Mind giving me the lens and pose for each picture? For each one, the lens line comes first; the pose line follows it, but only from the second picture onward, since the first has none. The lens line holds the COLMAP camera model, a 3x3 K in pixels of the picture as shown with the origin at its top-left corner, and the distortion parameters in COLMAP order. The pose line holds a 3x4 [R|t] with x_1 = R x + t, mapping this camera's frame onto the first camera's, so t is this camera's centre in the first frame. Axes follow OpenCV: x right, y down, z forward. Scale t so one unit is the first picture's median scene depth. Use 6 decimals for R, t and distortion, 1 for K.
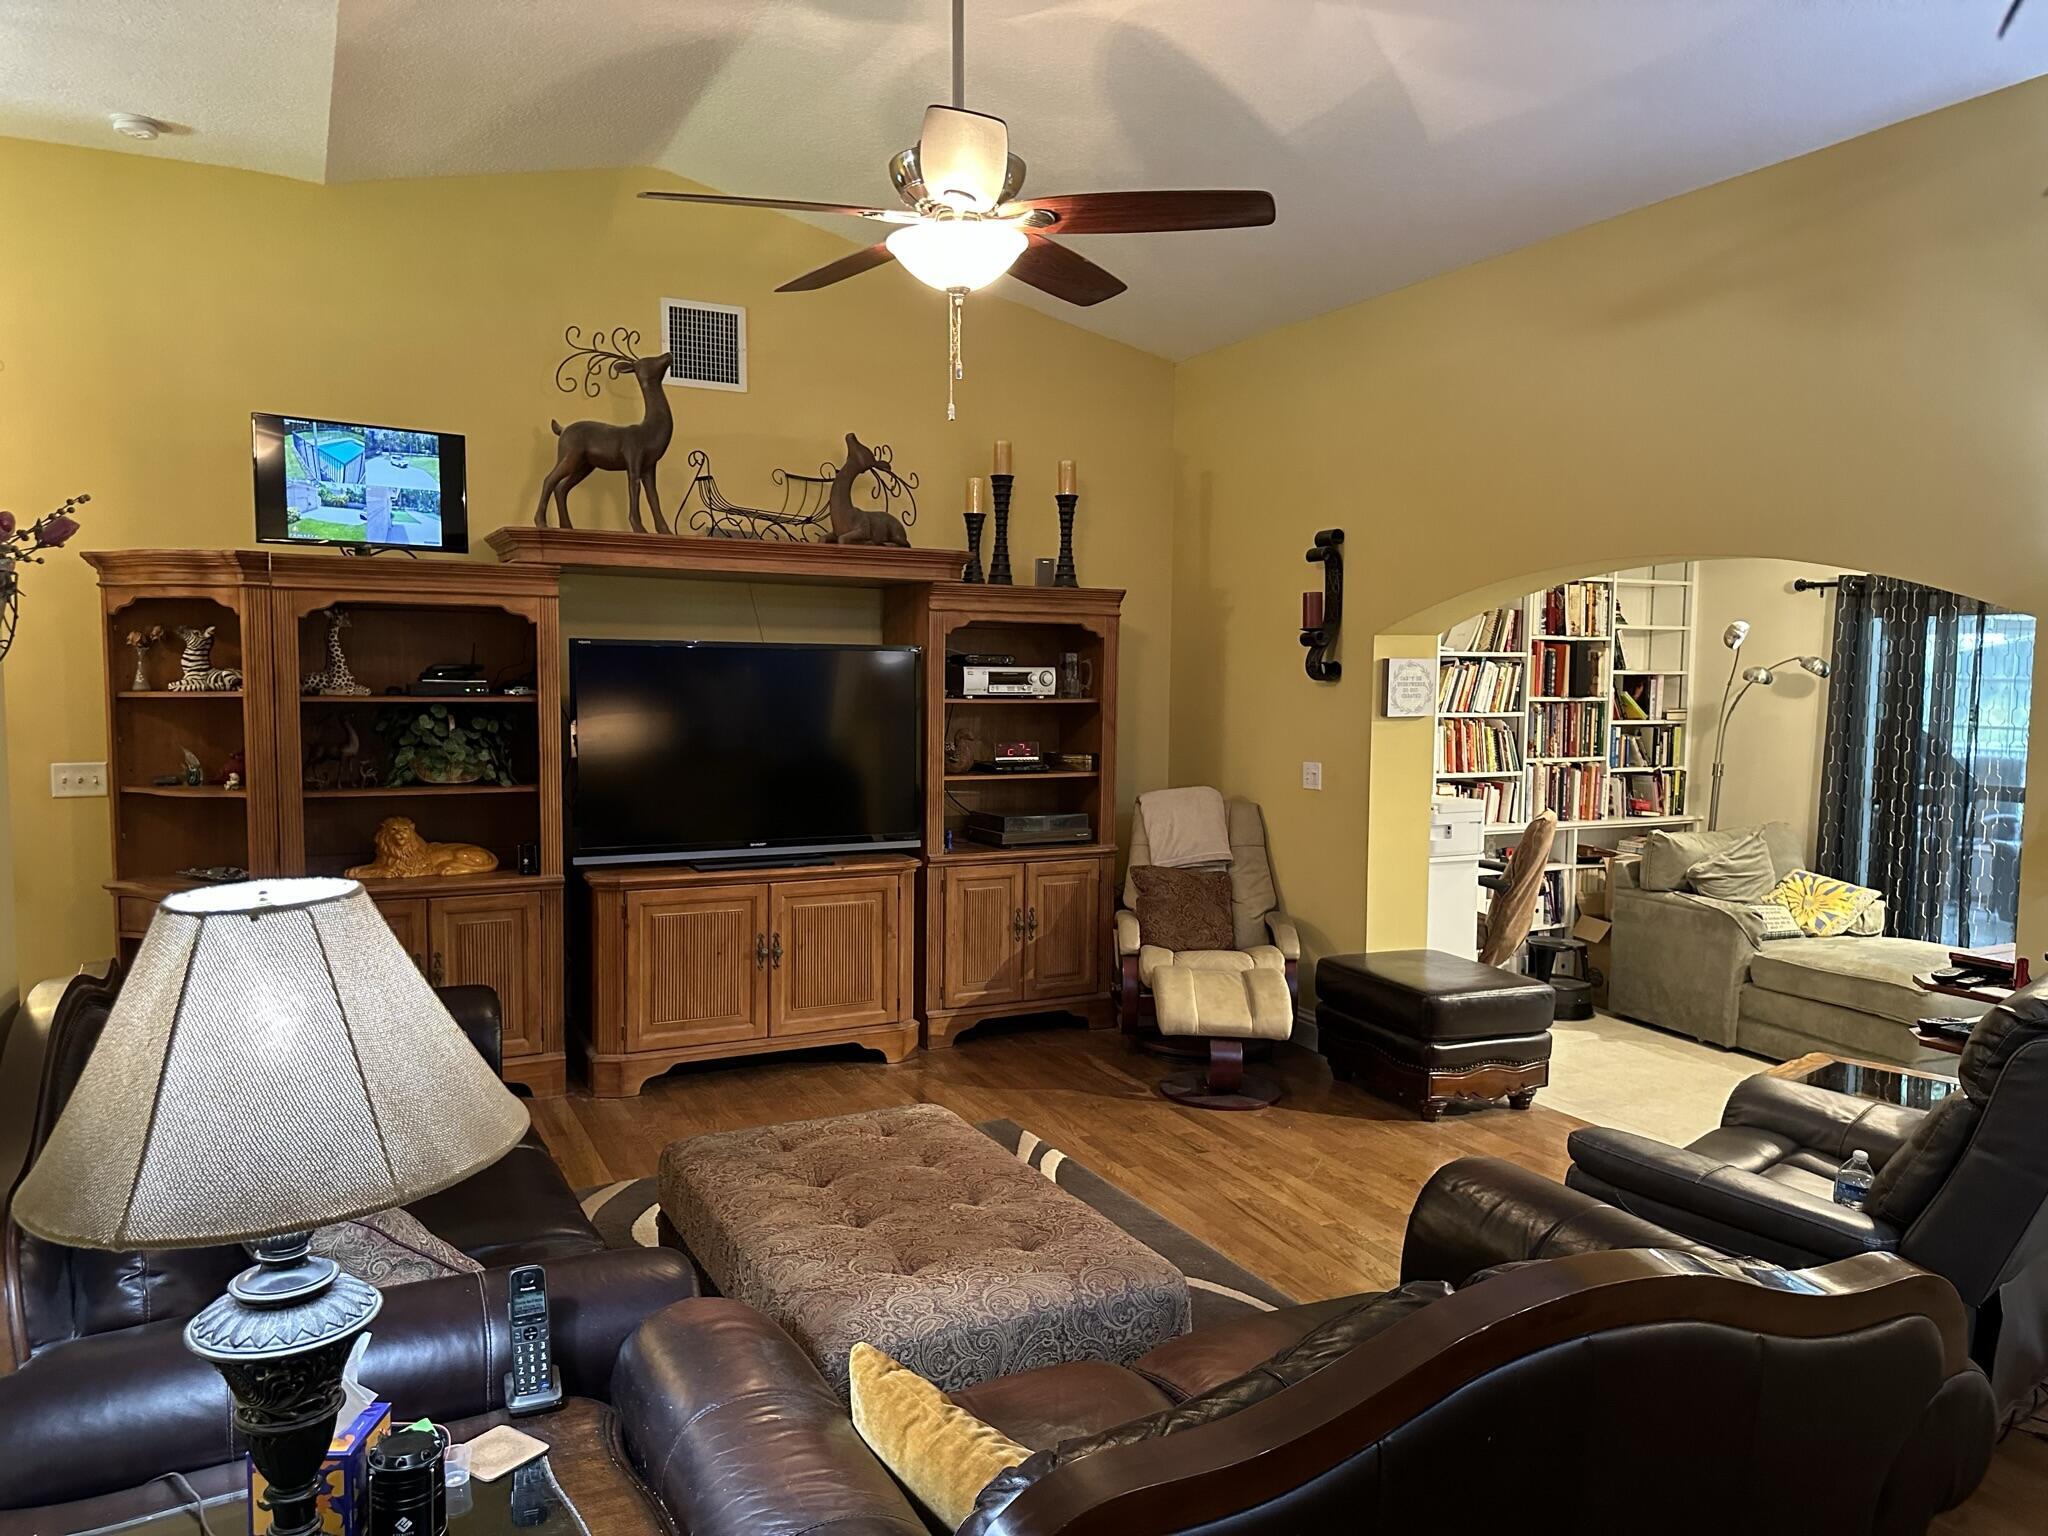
lens RADIAL K [[1424.4, 0, 1026.6], [0, 1424.4, 774.8], [0, 0, 1]] dist [0.043211, -0.049968]
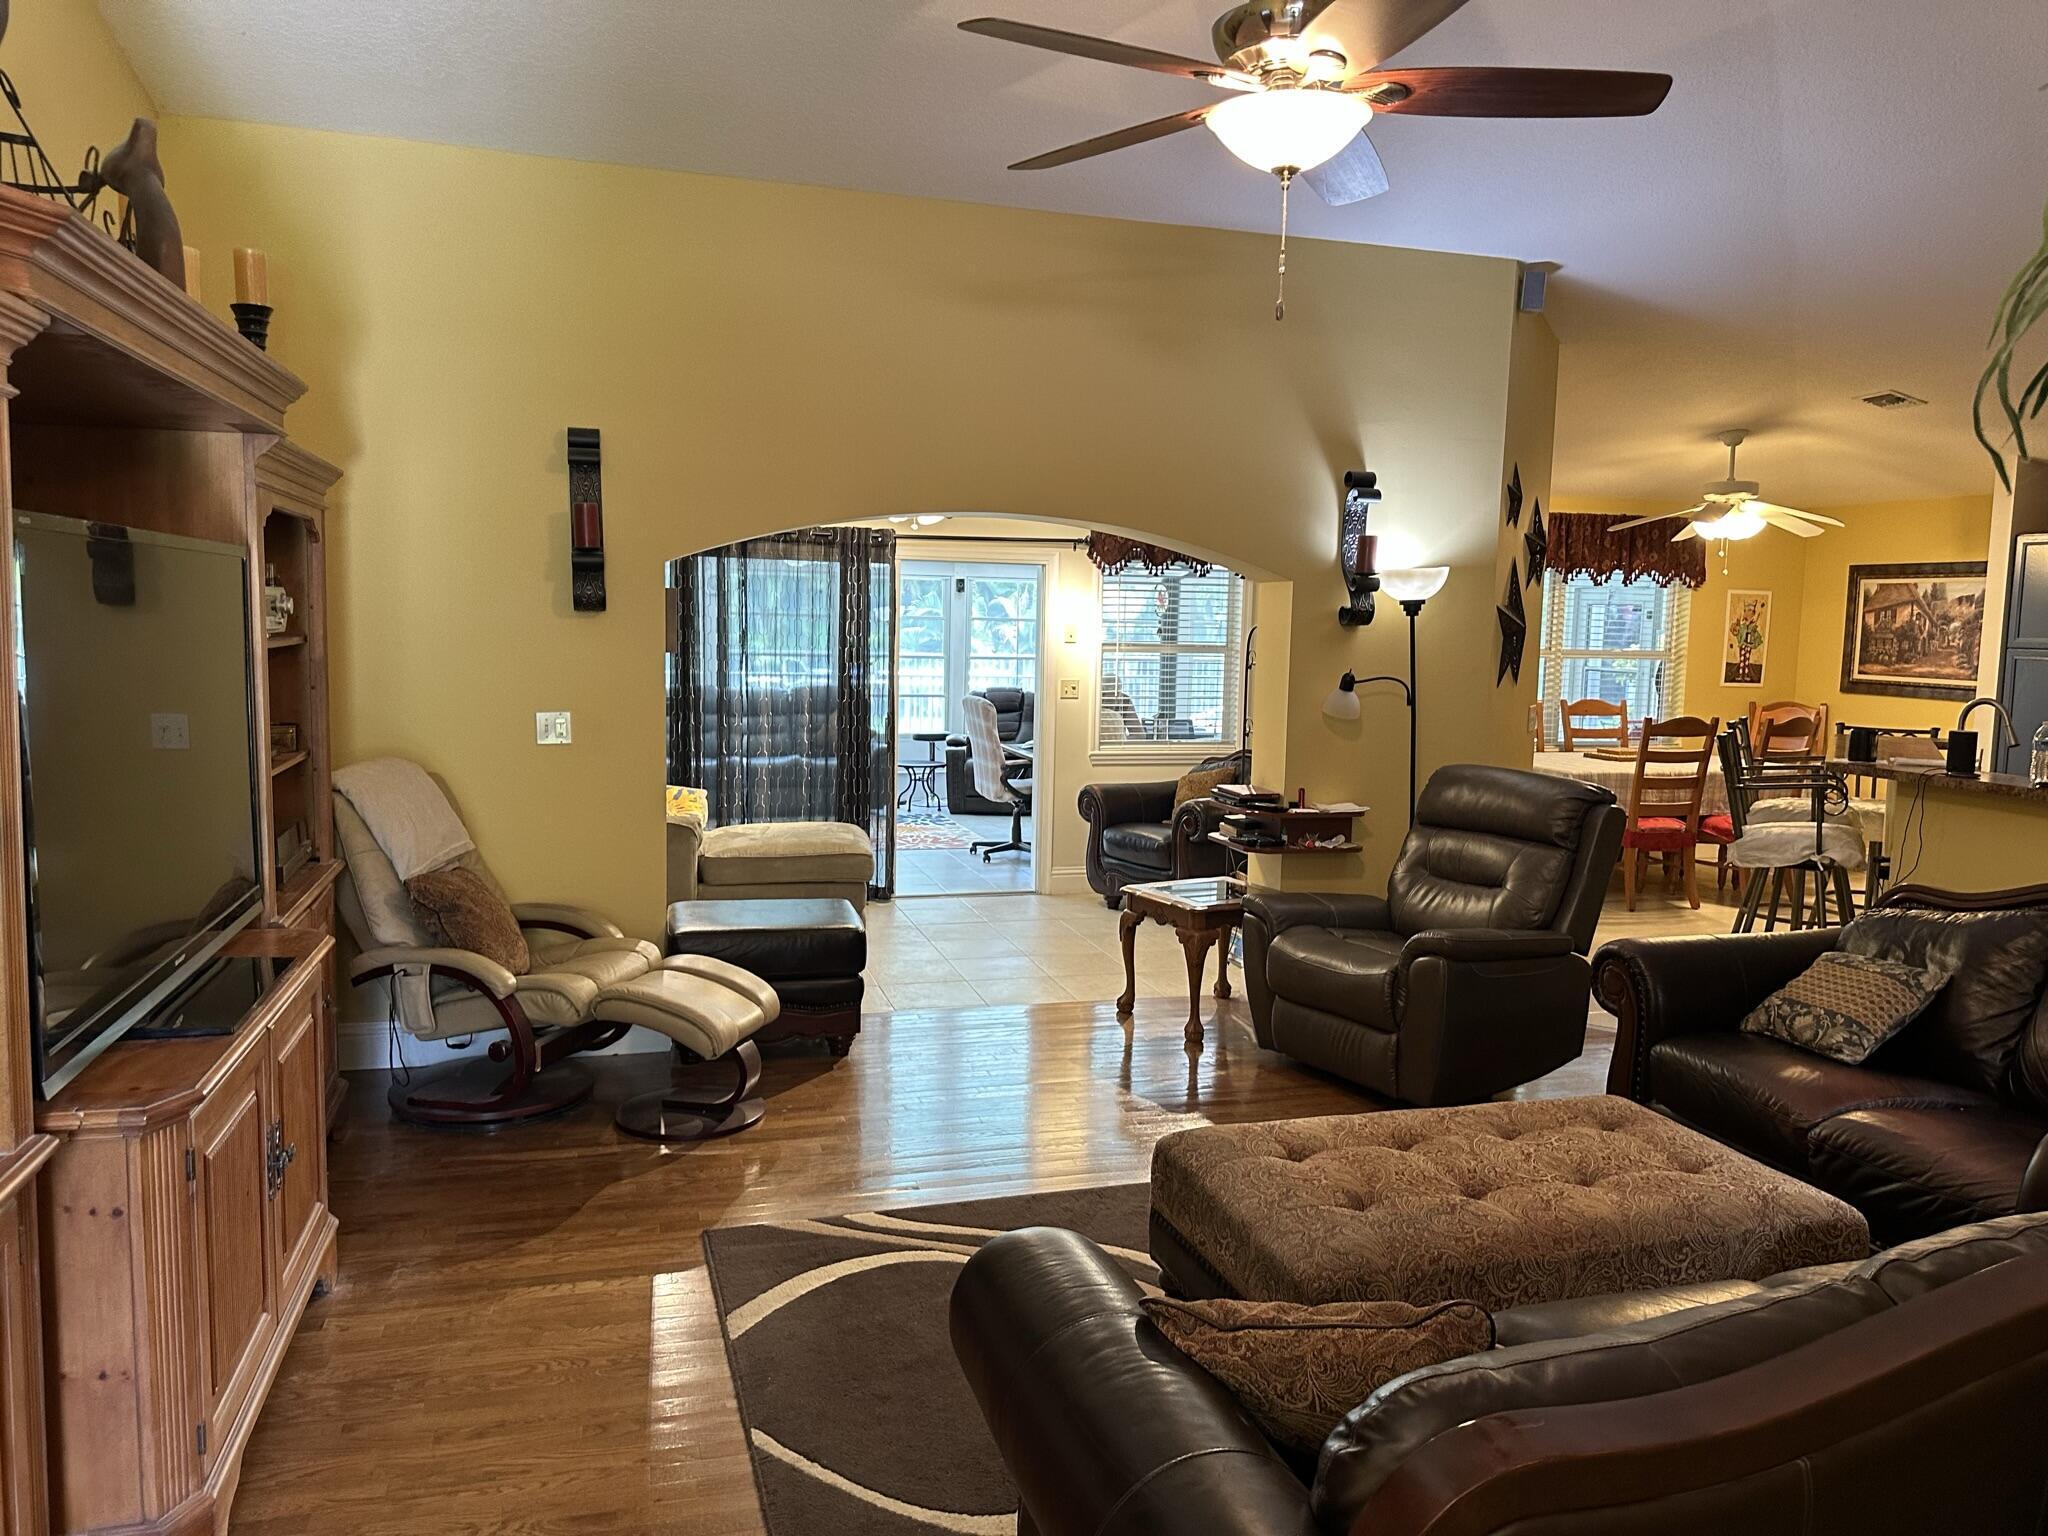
lens RADIAL K [[1424.4, 0, 1026.6], [0, 1424.4, 774.8], [0, 0, 1]] dist [0.043211, -0.049968]
pose [[0.197379, -0.116596, 0.973369, -0.596959], [0.053597, 0.992700, 0.108043, -0.053132], [-0.978861, 0.030844, 0.202187, 0.618532]]
